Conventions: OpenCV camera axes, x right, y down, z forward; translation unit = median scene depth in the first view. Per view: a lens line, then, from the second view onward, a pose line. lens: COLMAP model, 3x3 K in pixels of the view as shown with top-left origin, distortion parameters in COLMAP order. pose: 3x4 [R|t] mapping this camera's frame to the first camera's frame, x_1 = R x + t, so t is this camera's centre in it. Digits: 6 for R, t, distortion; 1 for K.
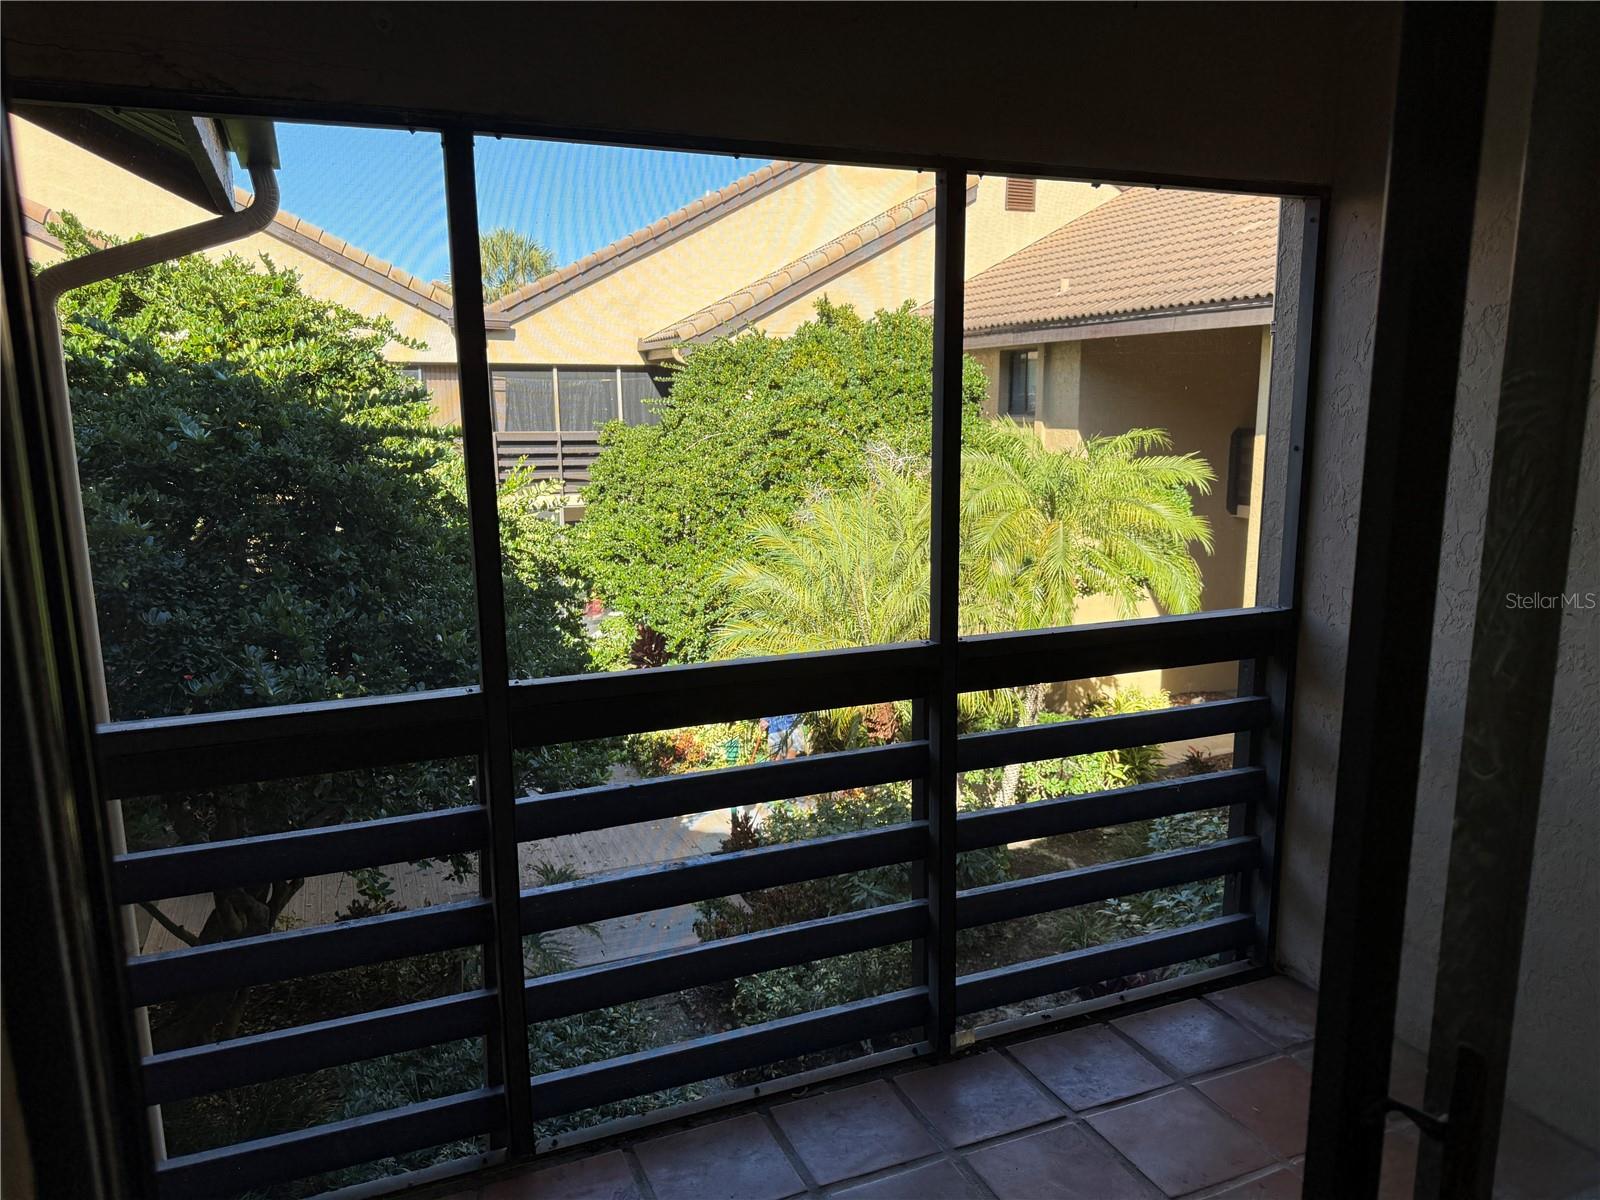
lens RADIAL K [[1092.1, 0, 763.6], [0, 1092.1, 659.1], [0, 0, 1]] dist [0.066622, -0.114585]
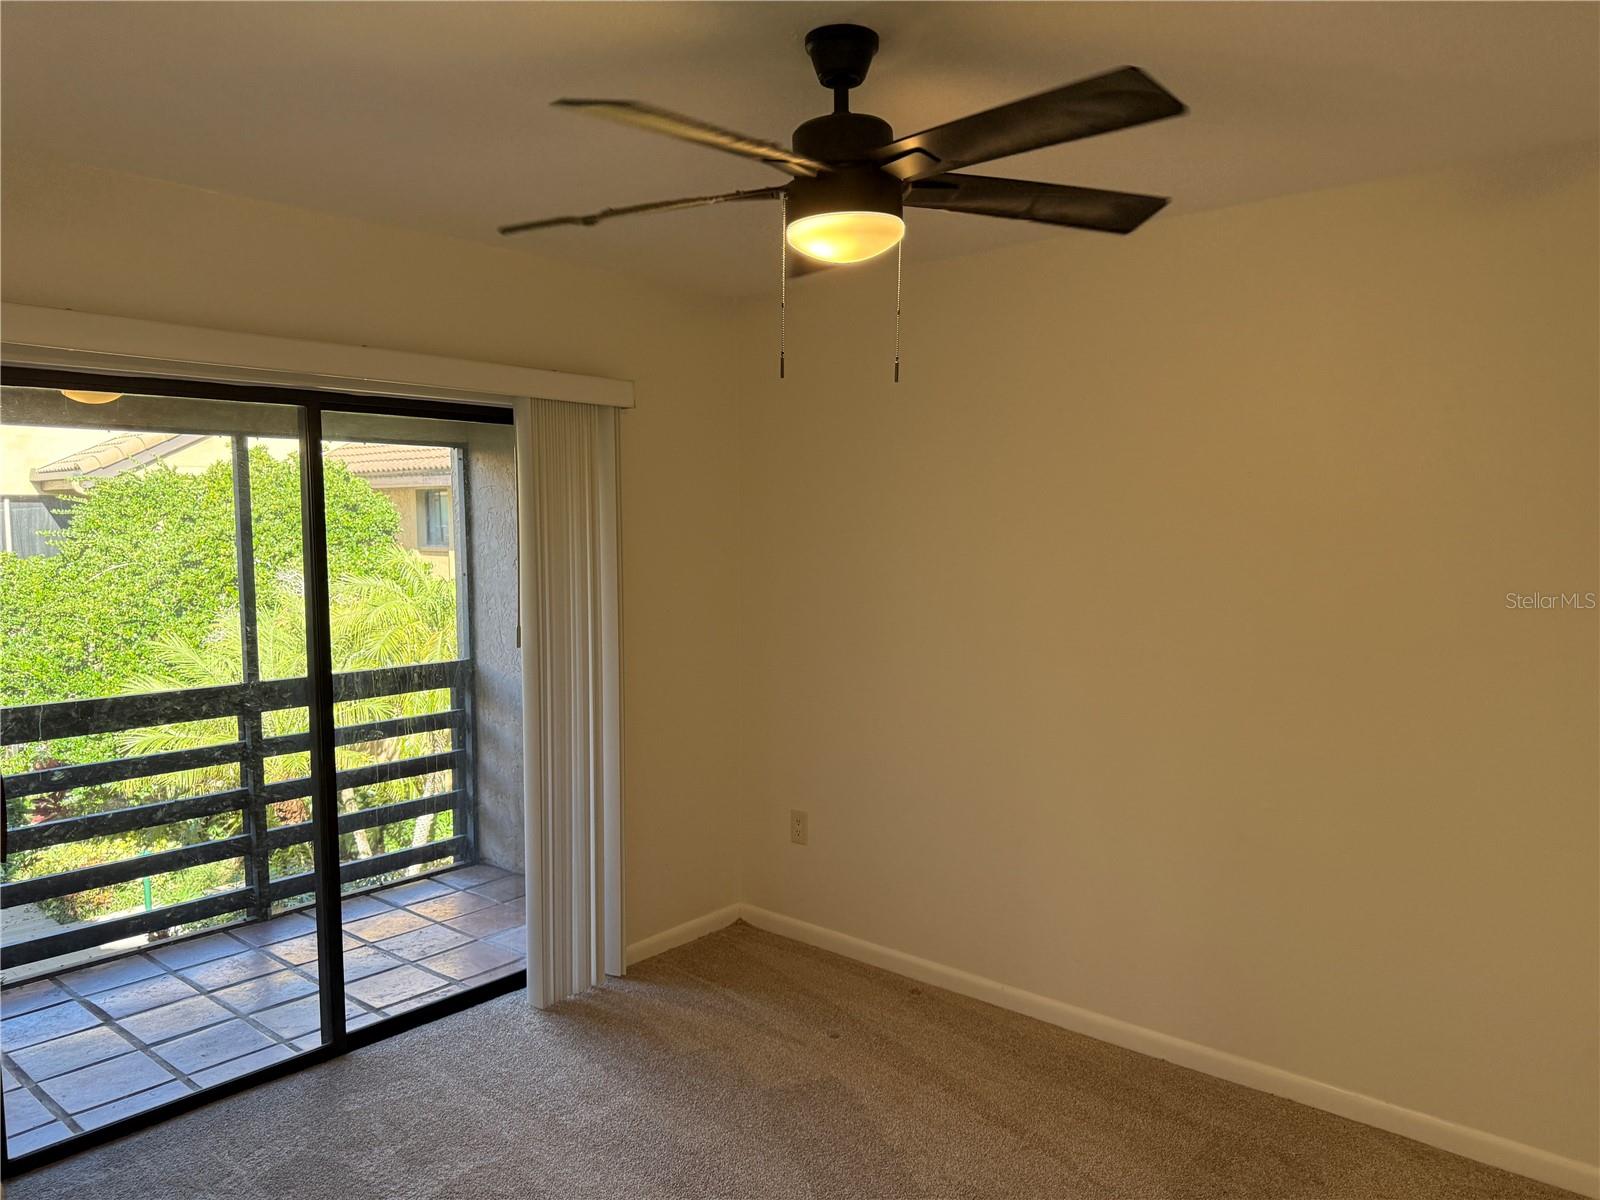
lens RADIAL K [[1148.7, 0, 795.8], [0, 1148.7, 597.1], [0, 0, 1]] dist [0.099041, -0.143709]
pose [[0.890236, -0.028628, 0.454598, 0.019934], [0.103800, 0.984514, -0.141271, 0.045934], [-0.443514, 0.172951, 0.879422, -0.244174]]
